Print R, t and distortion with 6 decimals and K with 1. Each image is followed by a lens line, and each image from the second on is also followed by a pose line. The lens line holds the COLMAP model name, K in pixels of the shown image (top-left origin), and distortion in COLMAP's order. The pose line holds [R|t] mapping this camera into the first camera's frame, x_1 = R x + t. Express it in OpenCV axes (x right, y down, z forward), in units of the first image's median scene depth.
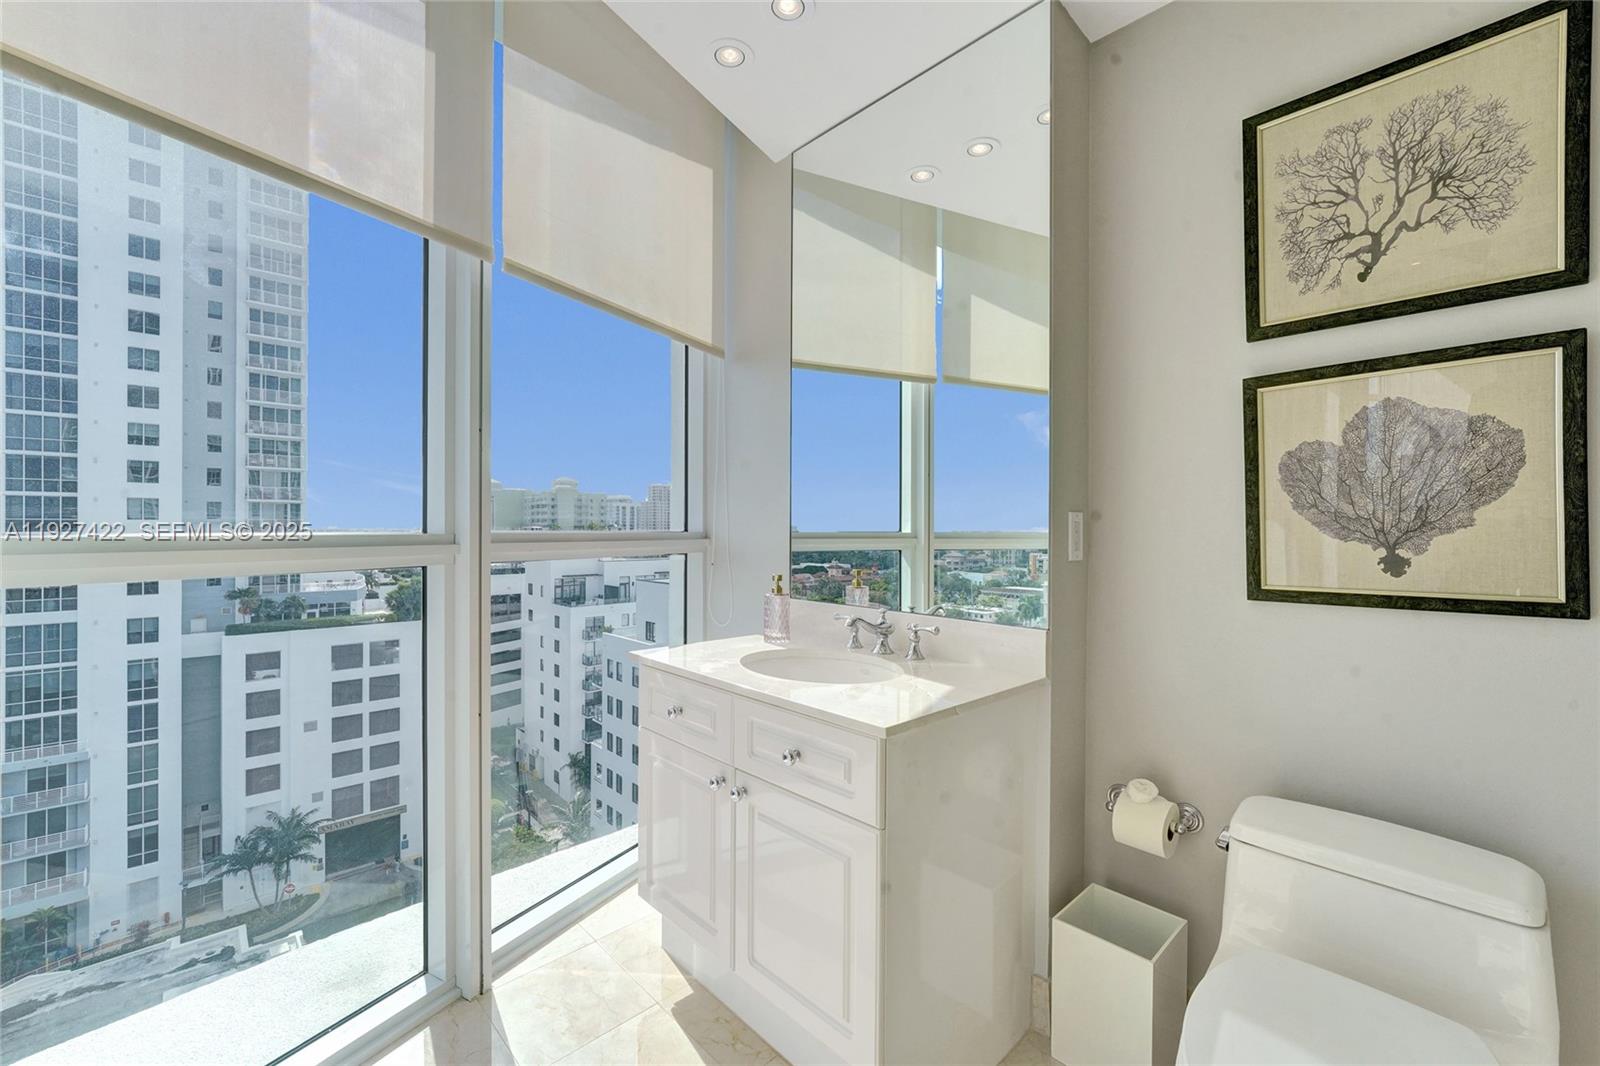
lens RADIAL K [[643.3, 0, 799.2], [0, 643.3, 534.7], [0, 0, 1]] dist [-0.013569, 0.003773]
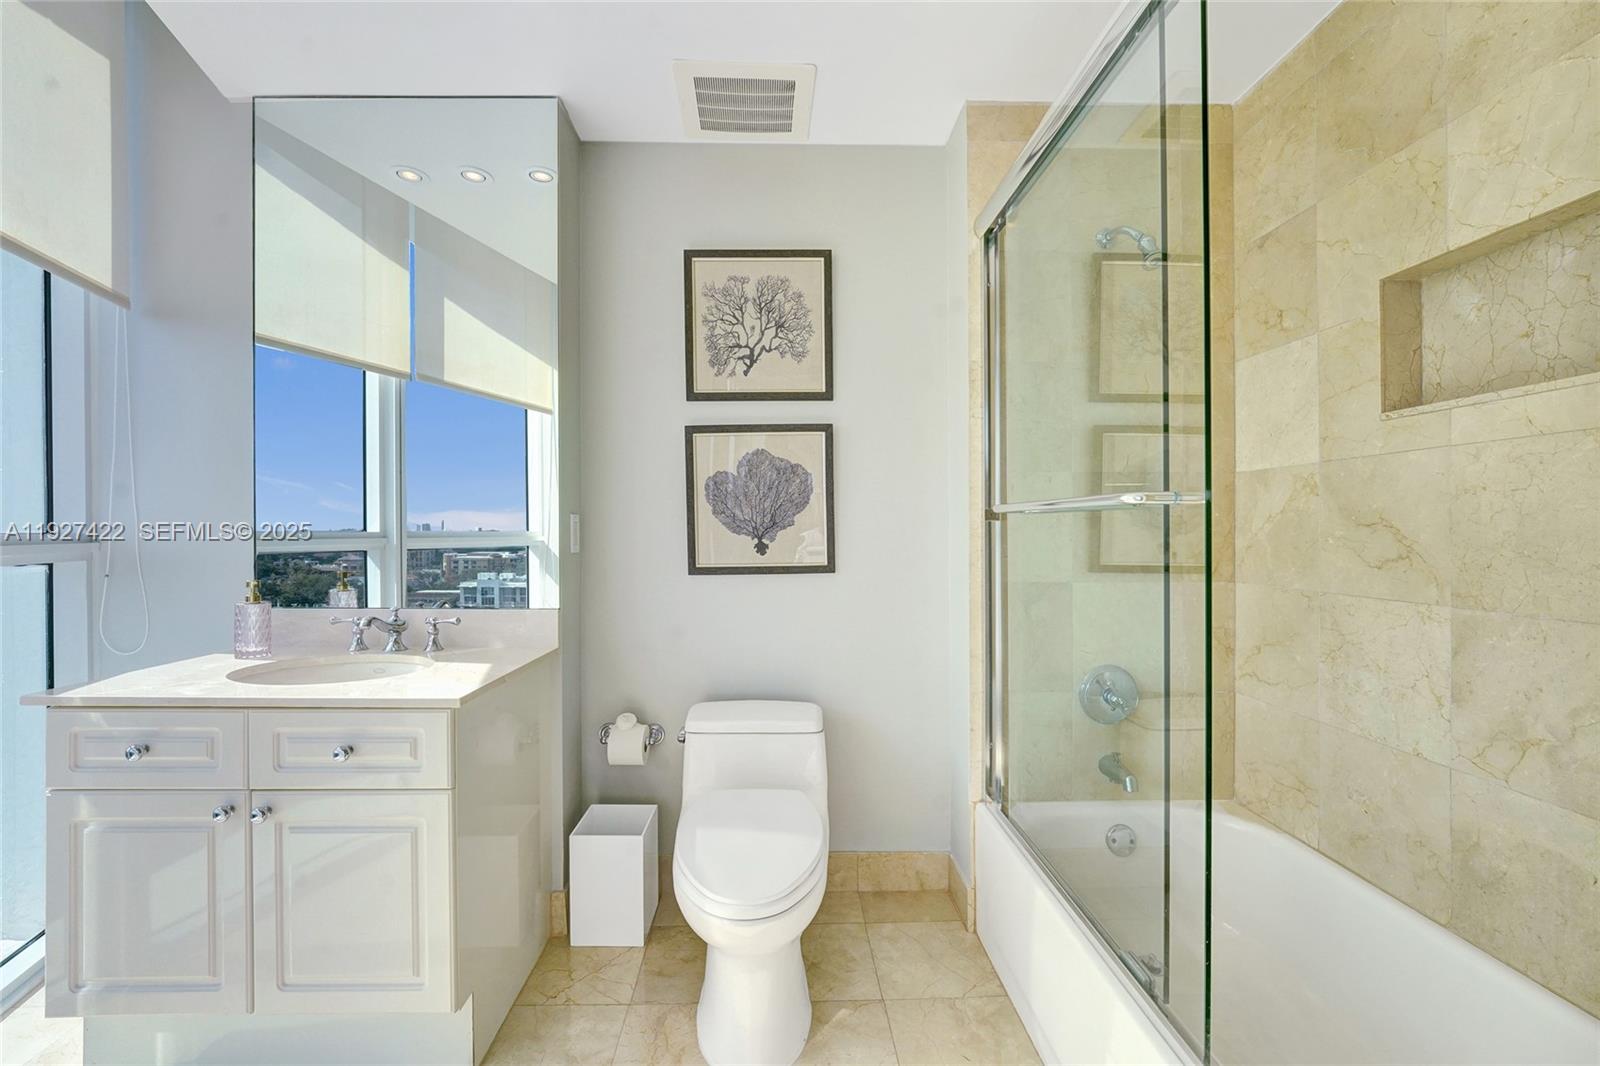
lens RADIAL K [[682.5, 0, 791.1], [0, 682.5, 536.2], [0, 0, 1]] dist [-0.005636, 0.000285]
pose [[0.665675, -0.013028, 0.746128, -0.375913], [0.009770, 0.999914, 0.008742, 0.000414], [-0.746178, 0.001470, 0.665745, -0.271199]]
